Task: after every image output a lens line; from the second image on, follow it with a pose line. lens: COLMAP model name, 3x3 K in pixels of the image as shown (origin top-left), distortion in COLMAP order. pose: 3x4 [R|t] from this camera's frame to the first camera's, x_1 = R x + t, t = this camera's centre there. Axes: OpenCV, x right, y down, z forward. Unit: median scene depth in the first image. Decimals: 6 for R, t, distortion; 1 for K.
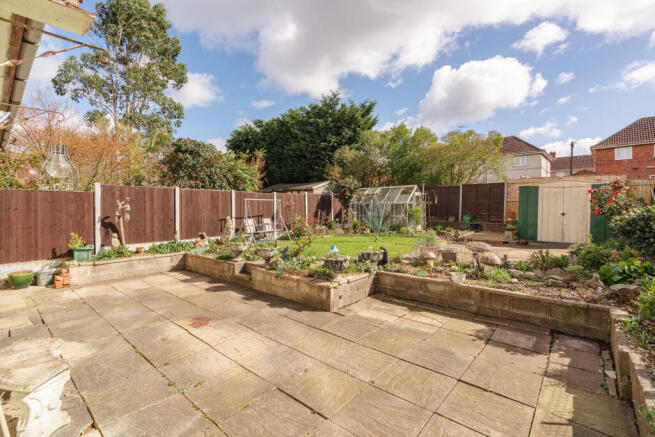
lens RADIAL K [[293.9, 0, 322.4], [0, 293.9, 211.8], [0, 0, 1]] dist [-0.003668, 0.000766]
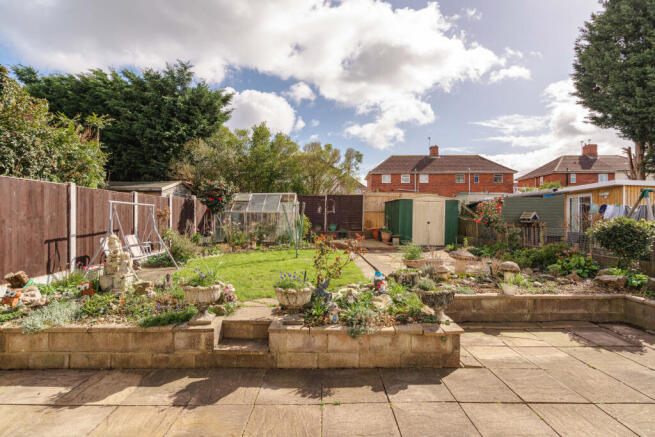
lens RADIAL K [[293.9, 0, 327.0], [0, 293.9, 221.9], [0, 0, 1]] dist [-0.003668, 0.000766]
pose [[0.755542, -0.008899, 0.655040, -0.320335], [0.007172, 0.999960, 0.005312, -0.004712], [-0.655061, 0.000684, 0.755575, 0.330285]]
